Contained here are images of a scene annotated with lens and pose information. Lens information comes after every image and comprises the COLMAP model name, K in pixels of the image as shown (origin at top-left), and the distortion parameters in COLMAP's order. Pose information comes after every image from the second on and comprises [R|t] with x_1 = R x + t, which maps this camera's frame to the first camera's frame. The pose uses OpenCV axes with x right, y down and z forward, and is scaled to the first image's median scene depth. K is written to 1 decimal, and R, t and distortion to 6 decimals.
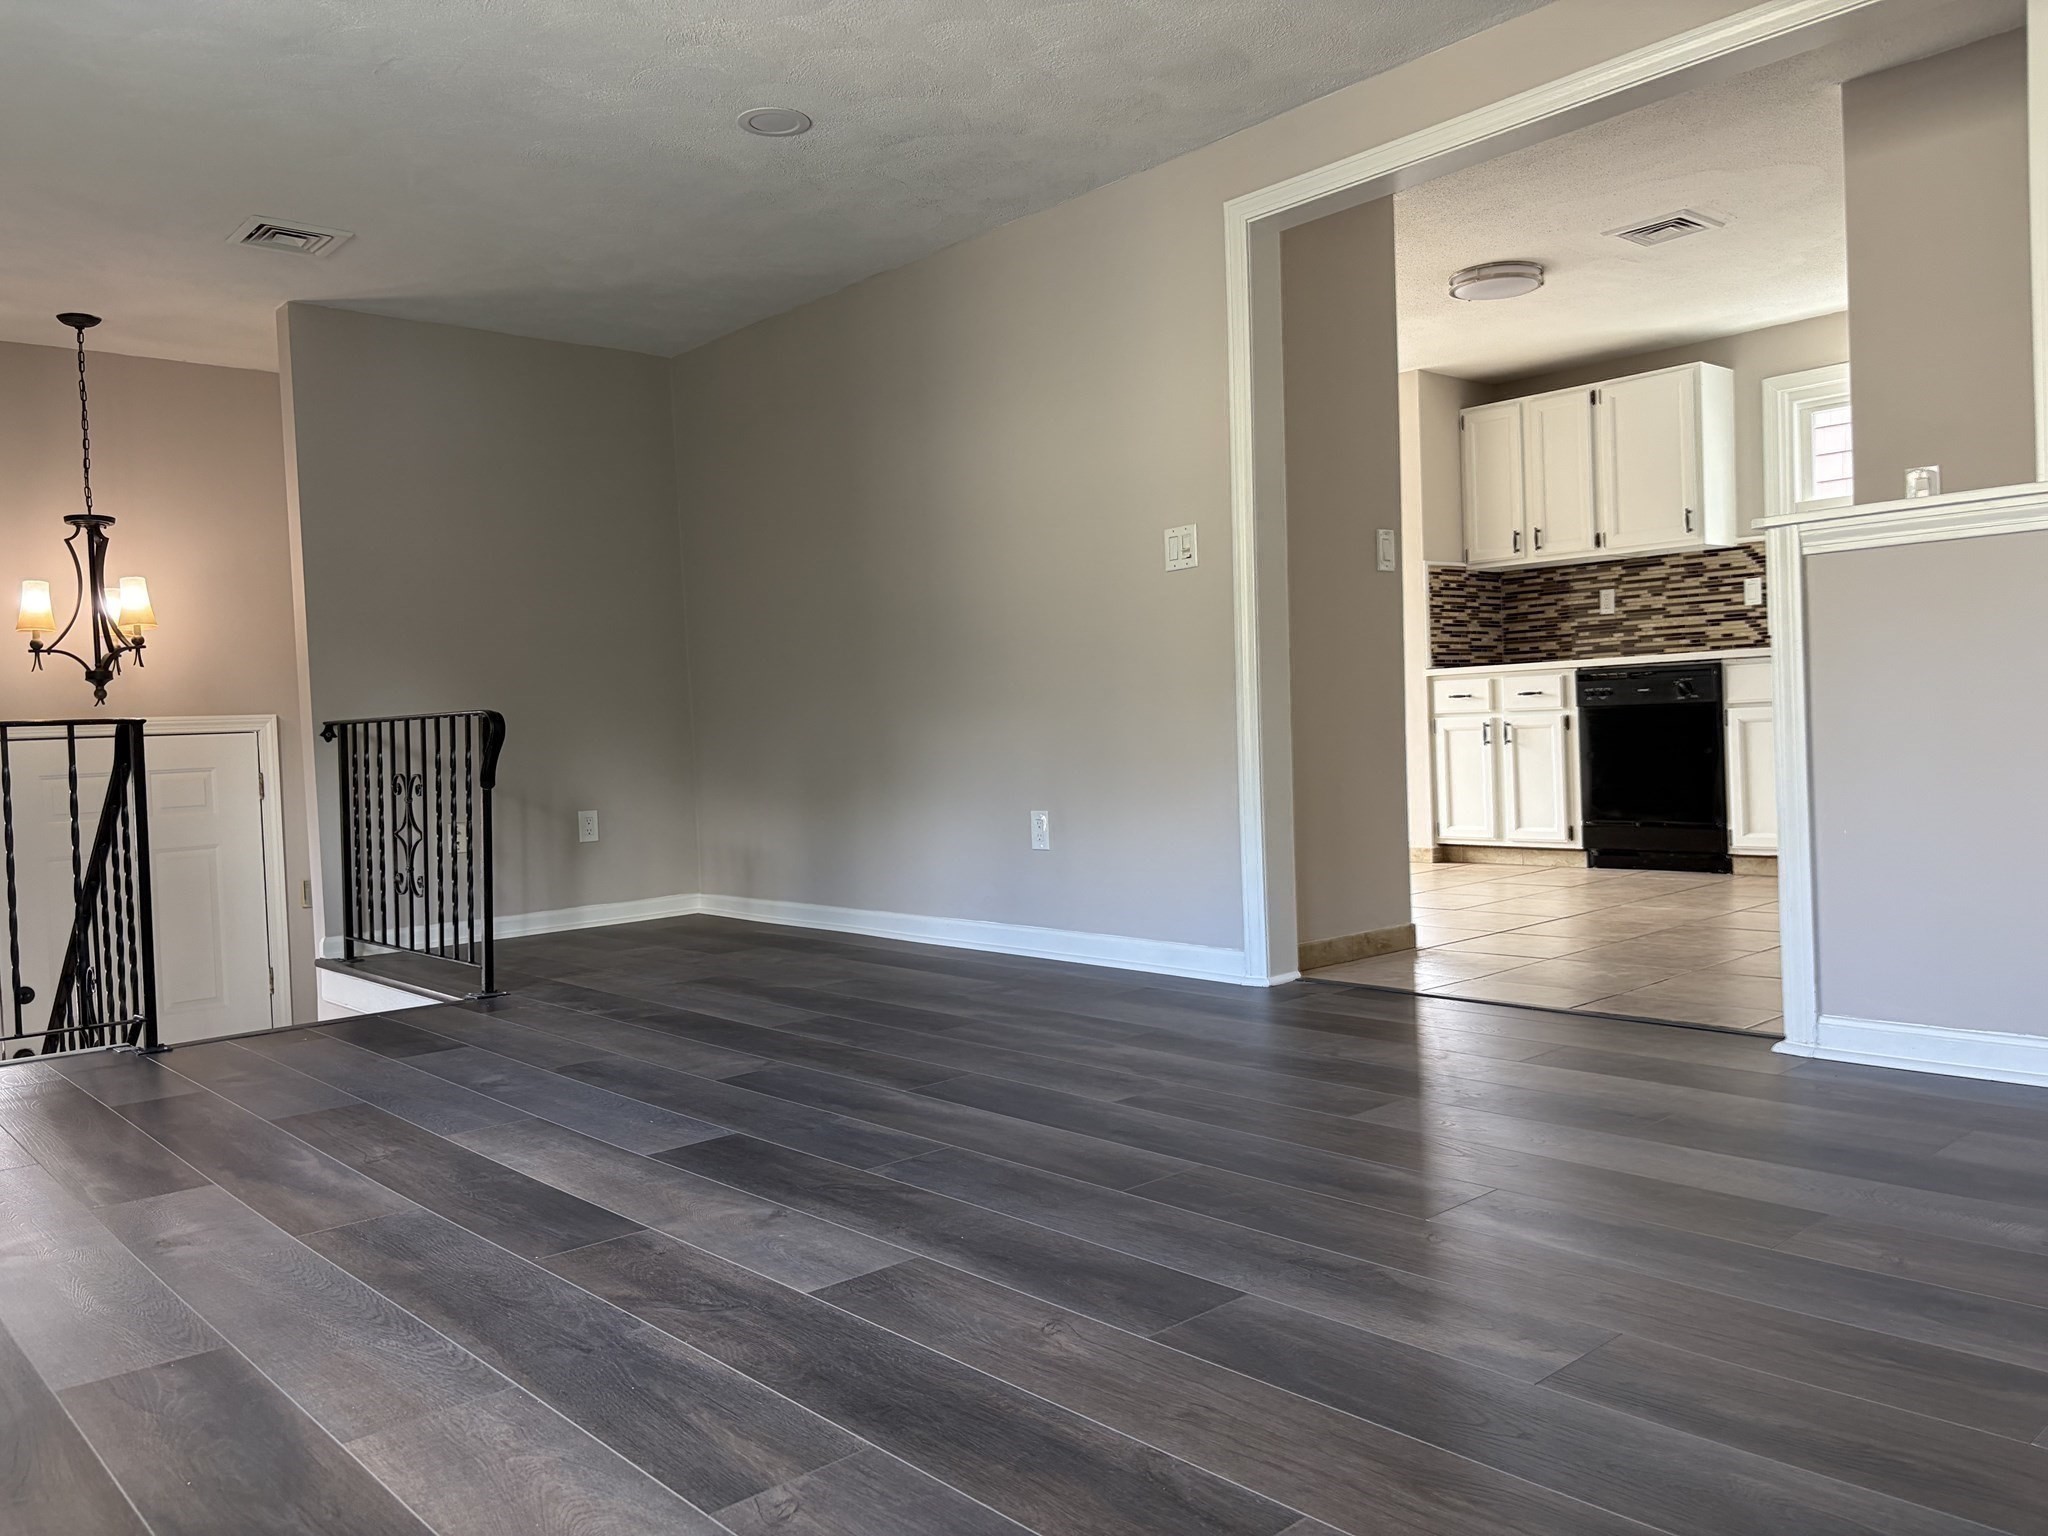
lens RADIAL K [[1559.1, 0, 1024.7], [0, 1559.1, 763.4], [0, 0, 1]] dist [0.053803, -0.047979]
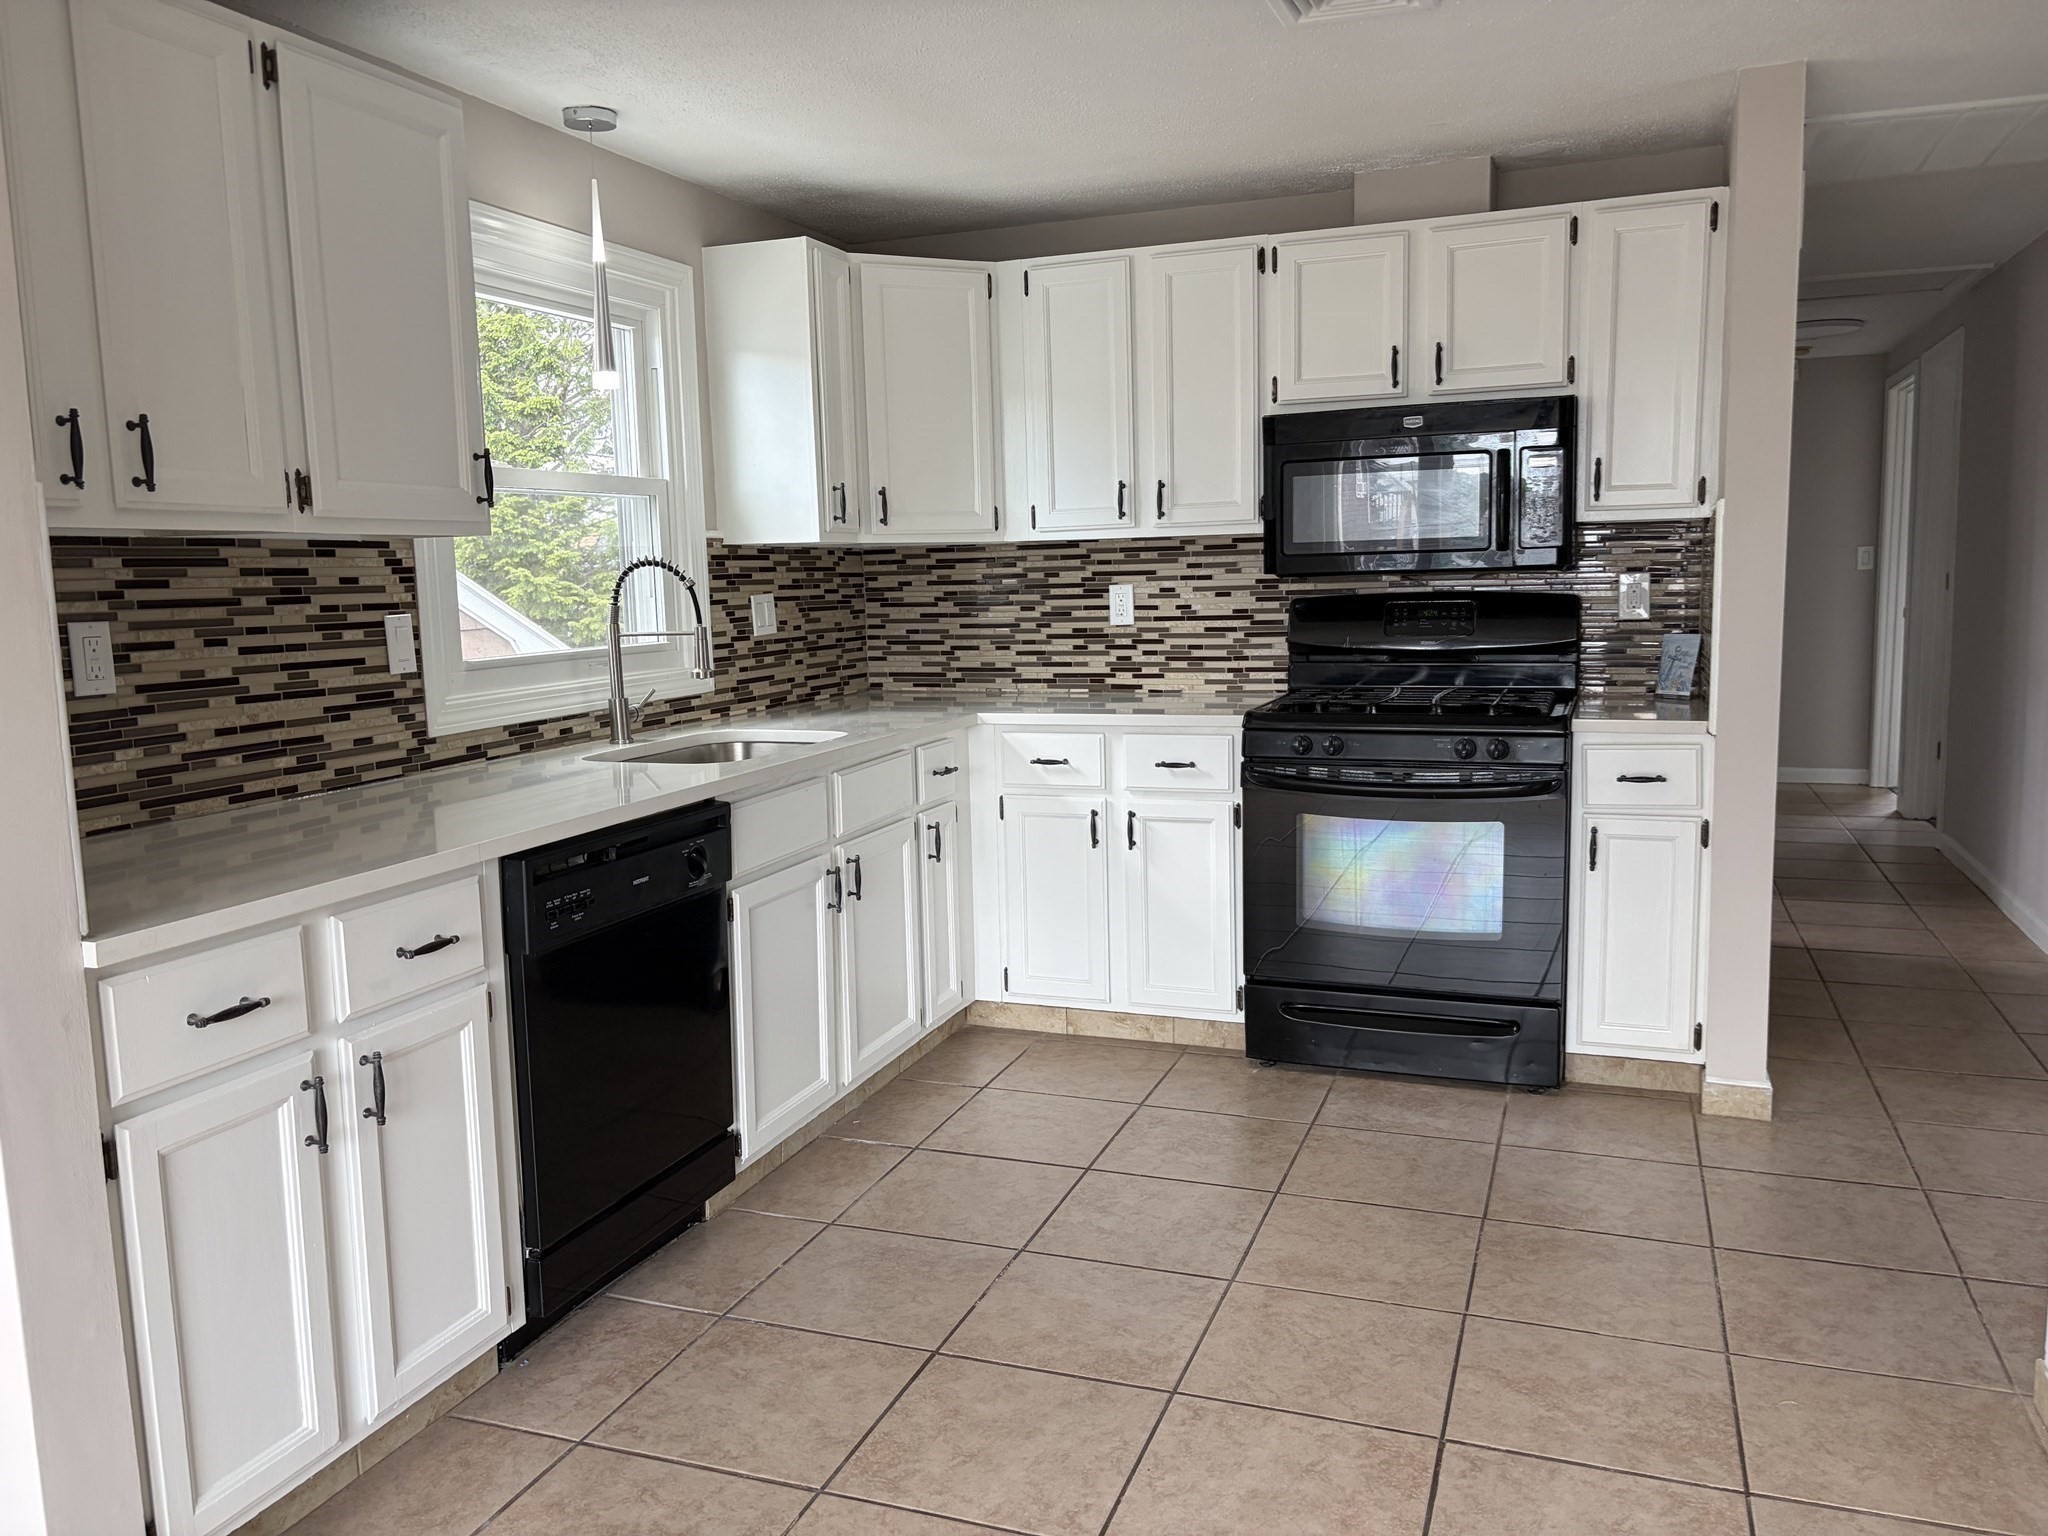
lens RADIAL K [[1559.1, 0, 1017.6], [0, 1559.1, 767.7], [0, 0, 1]] dist [0.053803, -0.047979]
pose [[-0.465908, -0.066584, 0.882324, -0.023853], [0.062863, 0.992154, 0.108067, -0.109456], [-0.882597, 0.105815, -0.458067, 1.034980]]
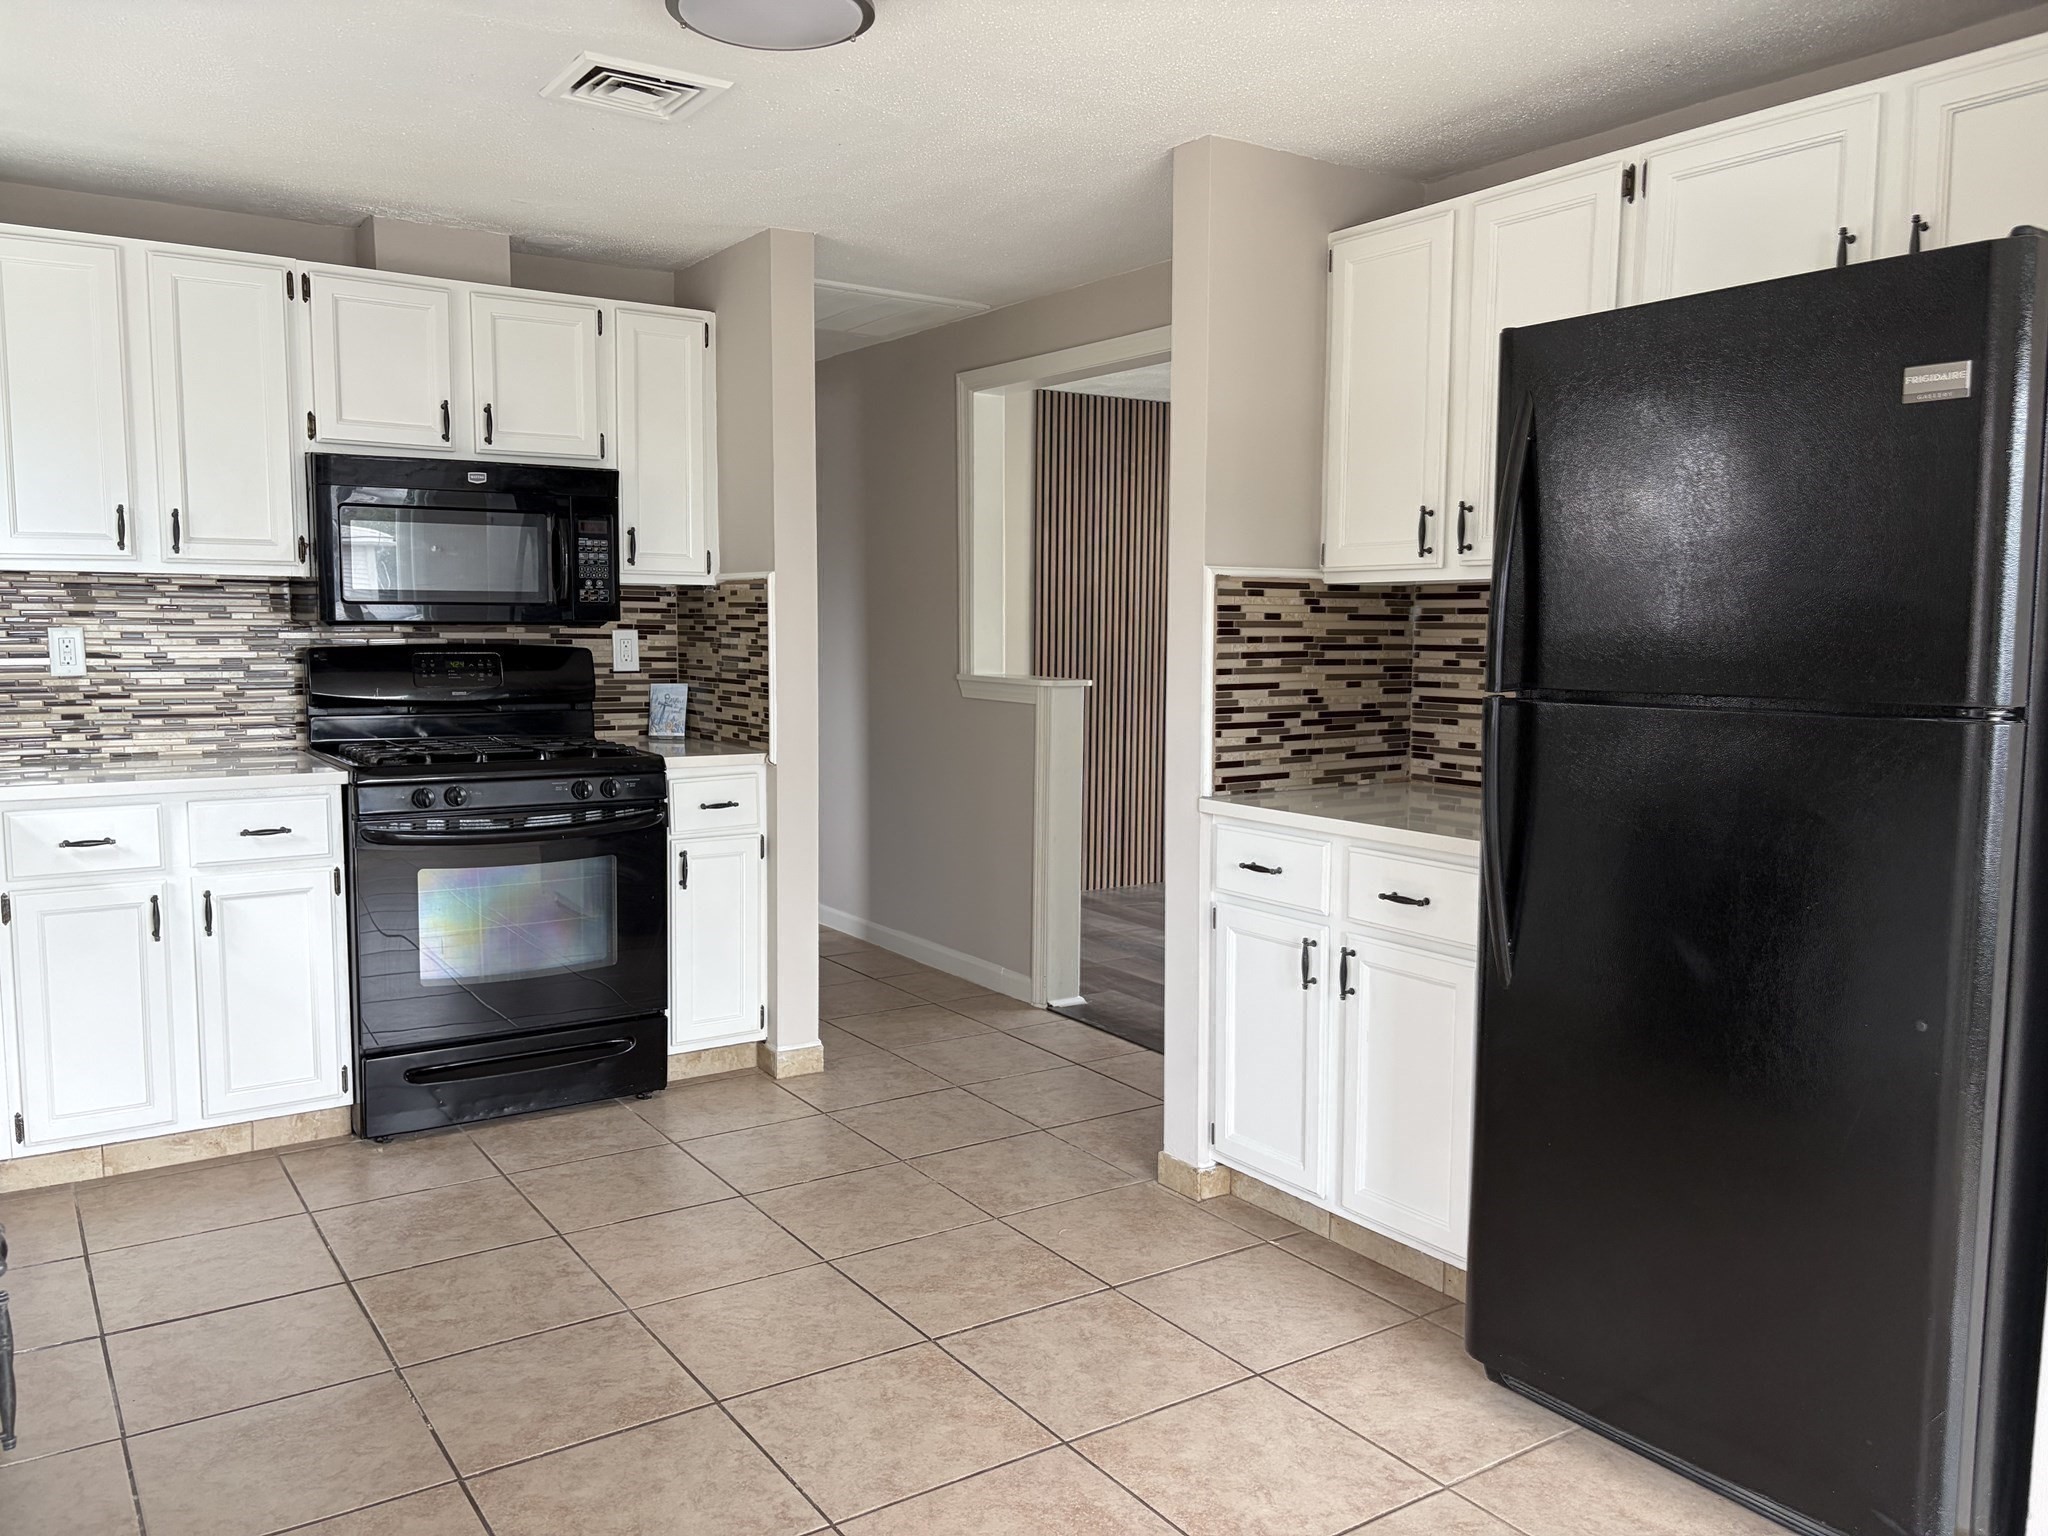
lens RADIAL K [[1559.1, 0, 1033.3], [0, 1559.1, 765.5], [0, 0, 1]] dist [0.053803, -0.047979]
pose [[-0.991826, 0.014263, 0.126799, 0.453275], [0.029259, 0.992677, 0.117198, -0.138404], [-0.124199, 0.119950, -0.984981, 1.498434]]
